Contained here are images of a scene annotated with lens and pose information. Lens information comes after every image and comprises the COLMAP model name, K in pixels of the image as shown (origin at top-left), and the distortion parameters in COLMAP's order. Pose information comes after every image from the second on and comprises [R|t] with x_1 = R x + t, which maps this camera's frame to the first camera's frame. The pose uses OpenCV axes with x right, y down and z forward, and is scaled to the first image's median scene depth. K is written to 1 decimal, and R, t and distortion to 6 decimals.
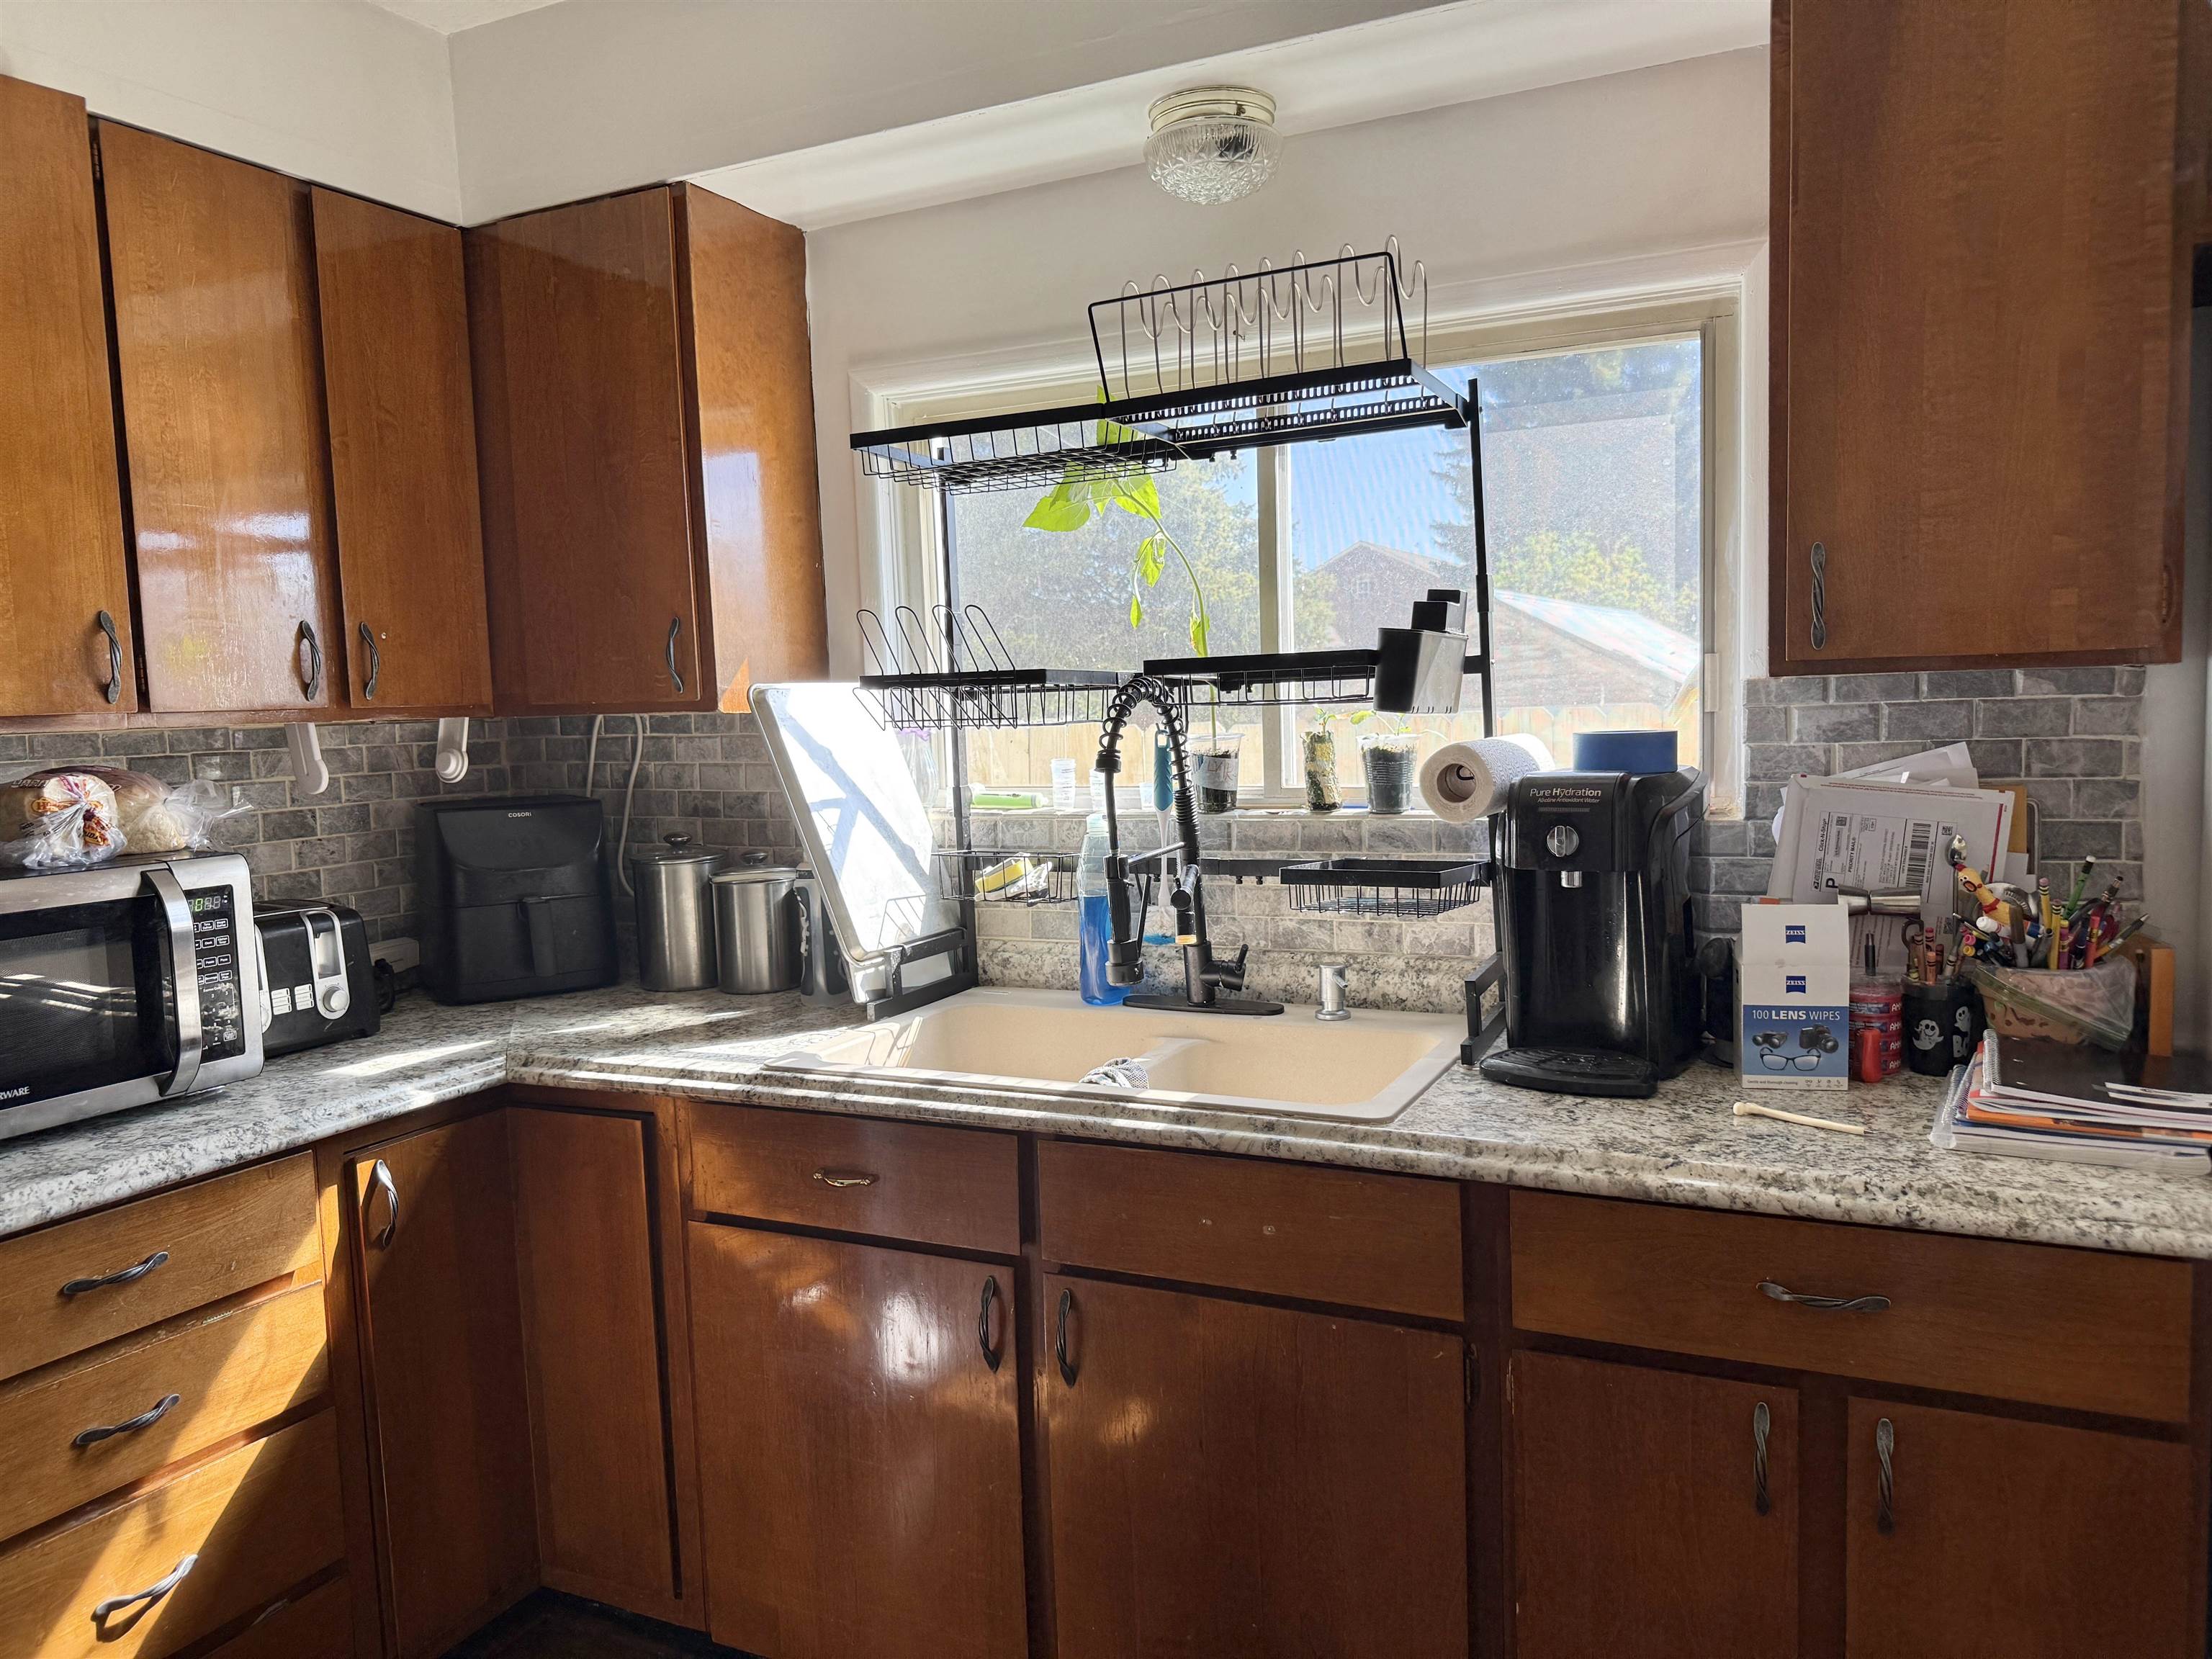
lens RADIAL K [[1578.7, 0, 1103.2], [0, 1578.7, 822.4], [0, 0, 1]] dist [0.046419, -0.036553]
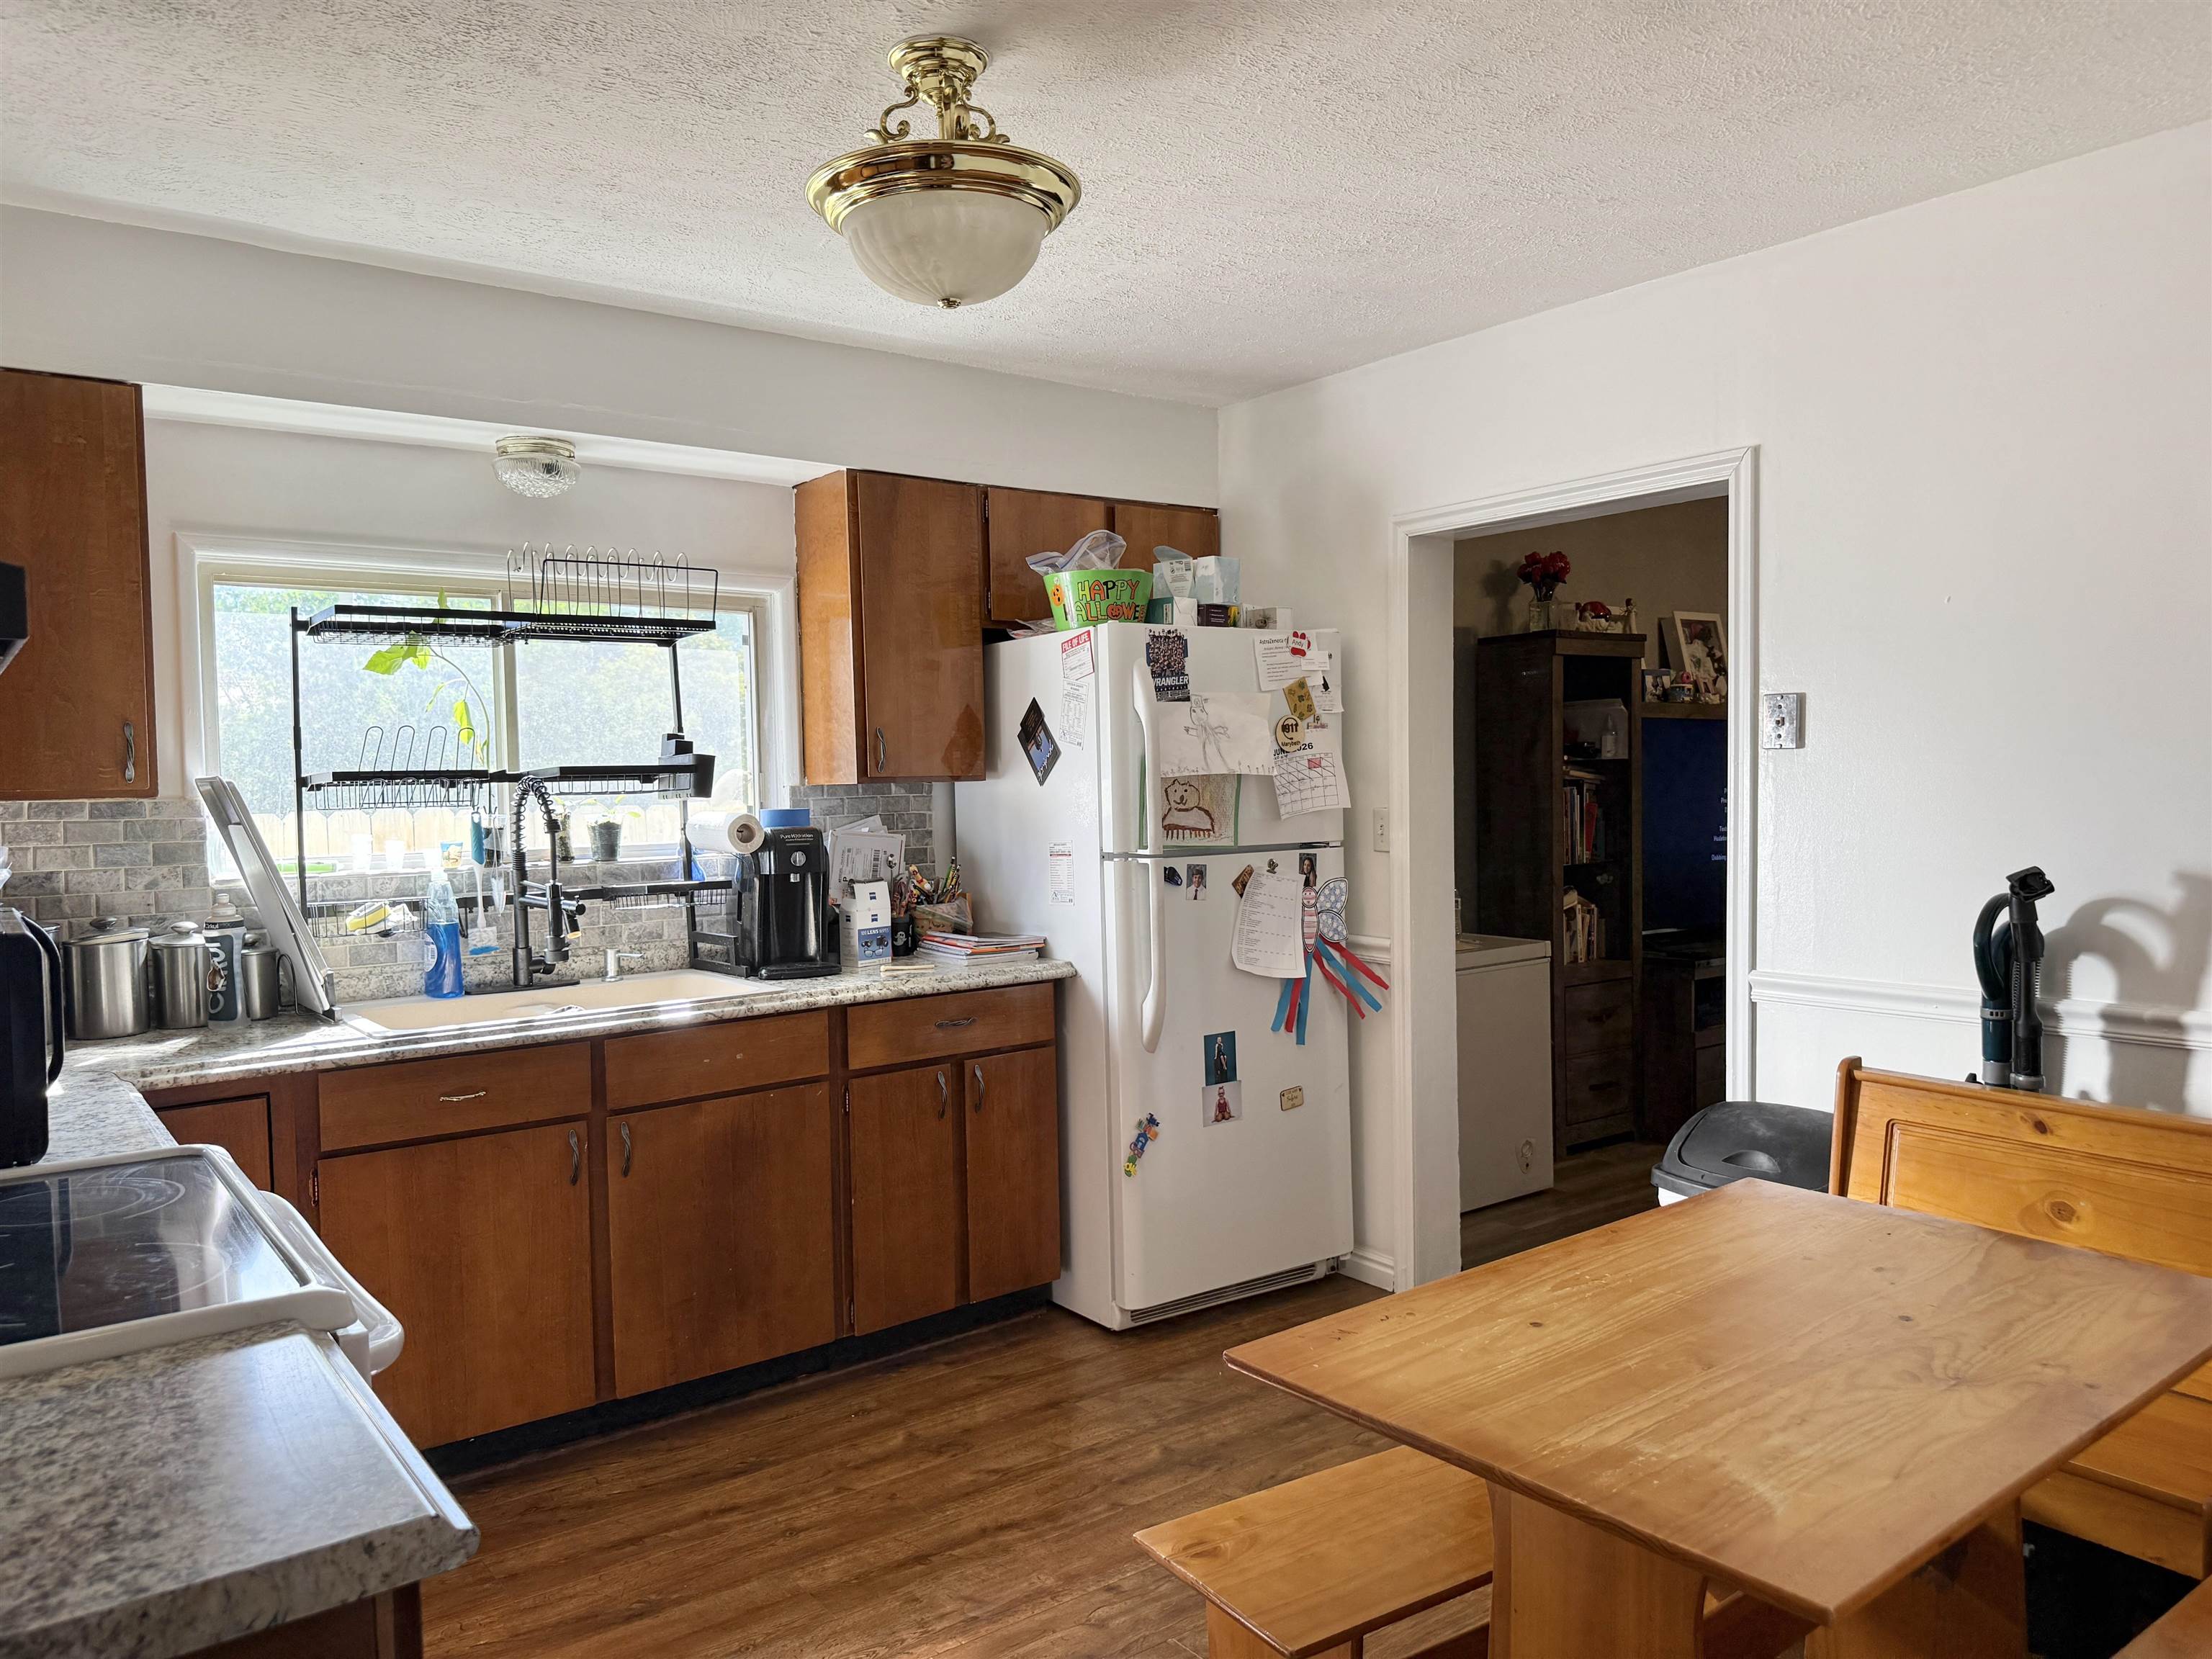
lens RADIAL K [[1578.7, 0, 1109.4], [0, 1578.7, 833.5], [0, 0, 1]] dist [0.046419, -0.036553]
pose [[0.435331, -0.008784, 0.900228, -1.332871], [0.077748, 0.996583, -0.027873, 0.064550], [-0.896907, 0.082125, 0.434527, -0.269823]]
